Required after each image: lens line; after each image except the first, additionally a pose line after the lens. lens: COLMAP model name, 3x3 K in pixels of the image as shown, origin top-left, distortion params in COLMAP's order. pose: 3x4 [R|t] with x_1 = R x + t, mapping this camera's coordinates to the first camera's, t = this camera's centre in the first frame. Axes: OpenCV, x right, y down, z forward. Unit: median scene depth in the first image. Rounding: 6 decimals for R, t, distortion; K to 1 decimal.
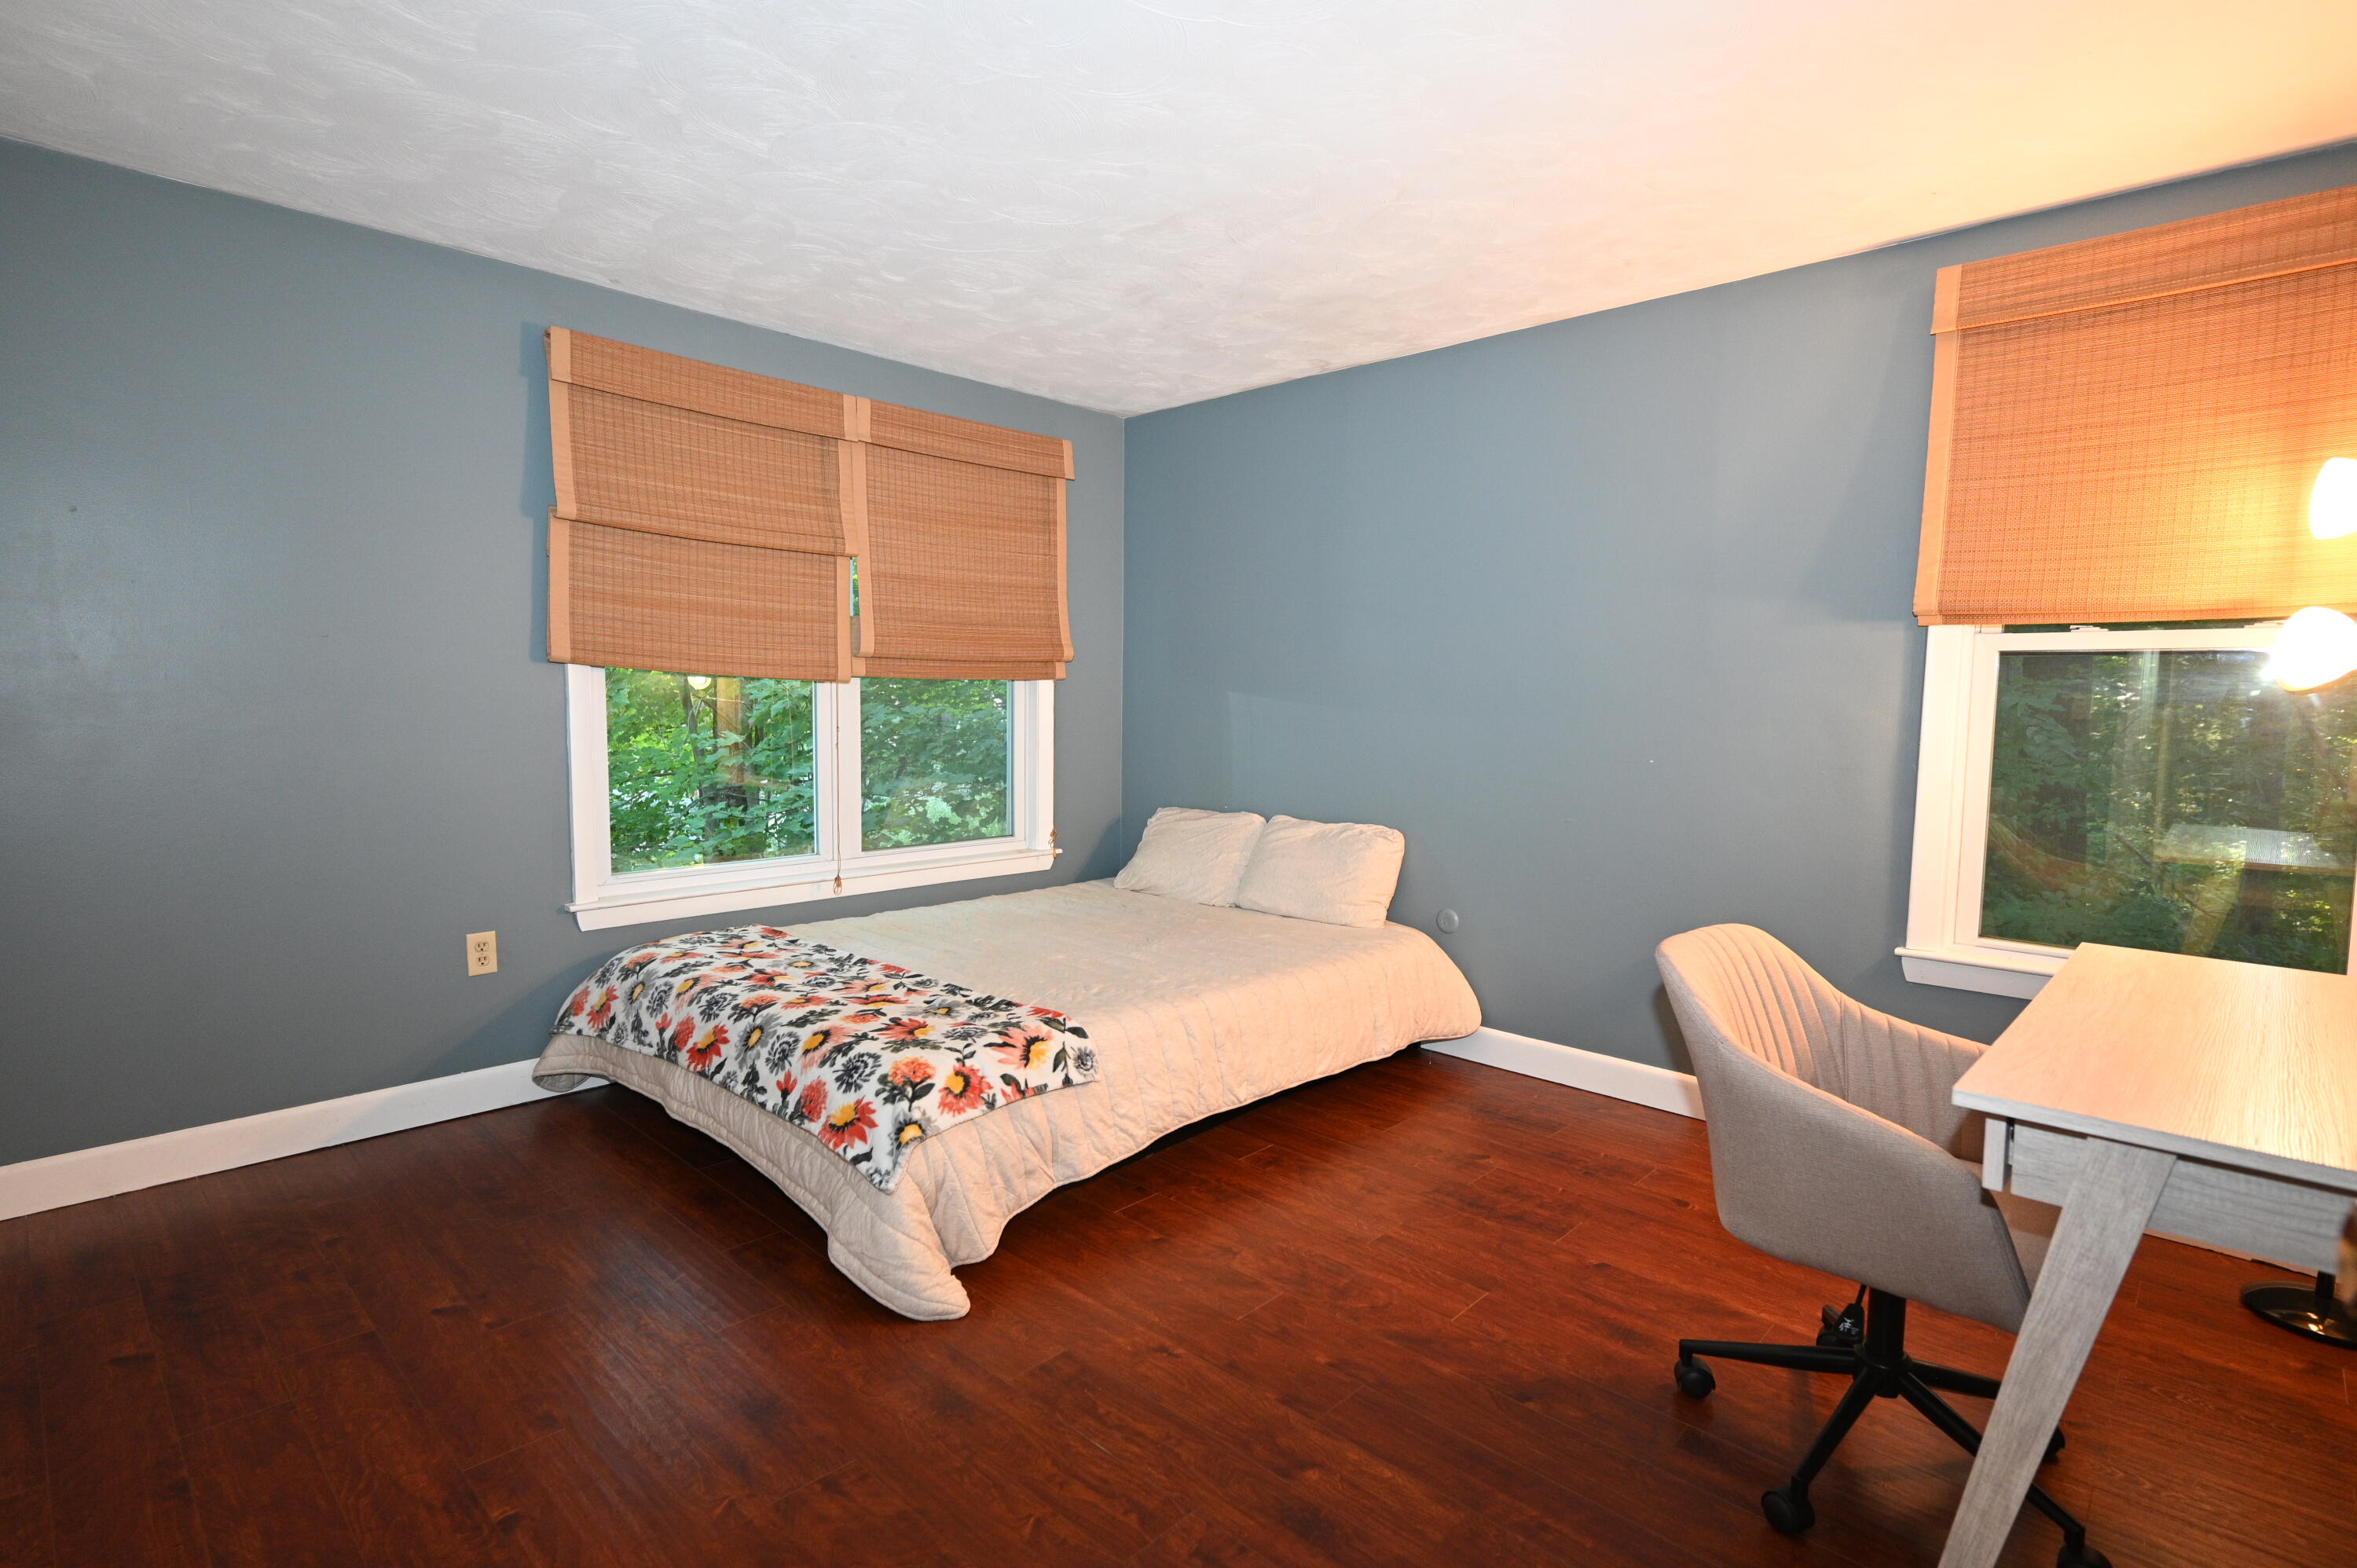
lens RADIAL K [[1152.4, 0, 1177.7], [0, 1152.4, 785.6], [0, 0, 1]] dist [-0.003475, 0.000318]
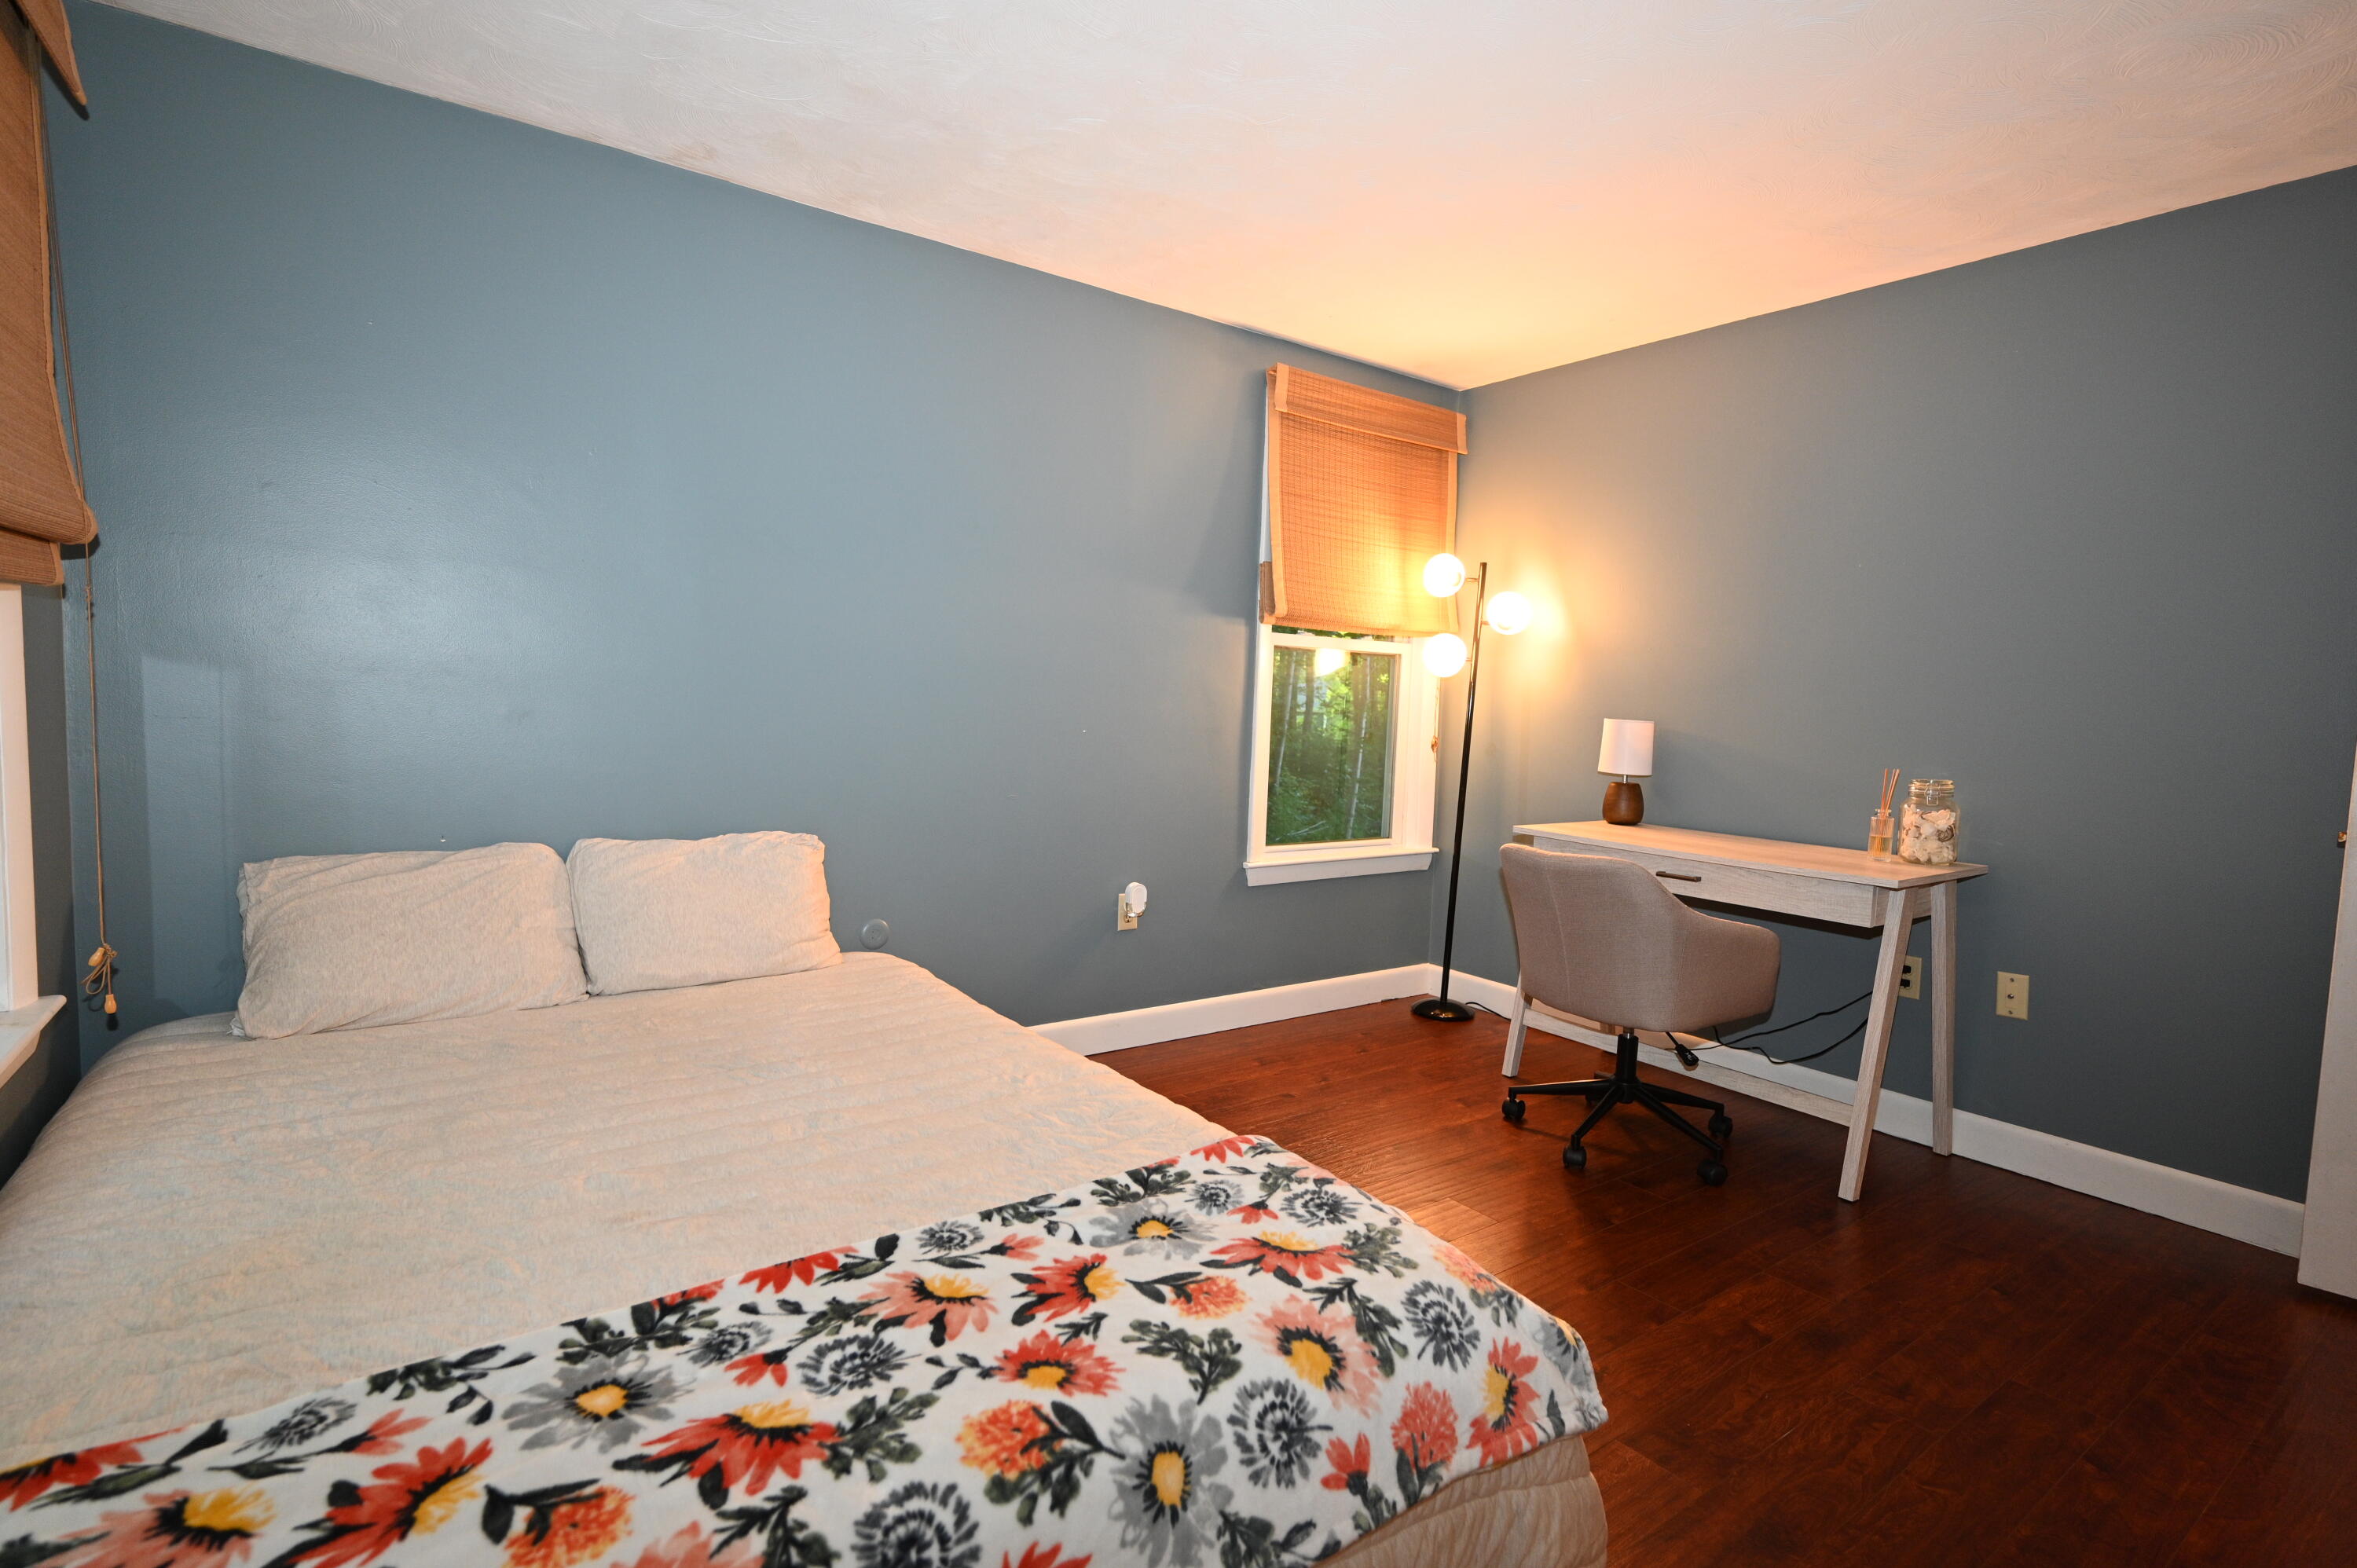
lens RADIAL K [[1152.4, 0, 1172.8], [0, 1152.4, 794.1], [0, 0, 1]] dist [-0.003475, 0.000318]
pose [[0.161910, -0.085667, 0.983080, -0.765617], [0.044918, 0.995832, 0.079381, -0.055687], [-0.985783, 0.031306, 0.165083, 0.947900]]
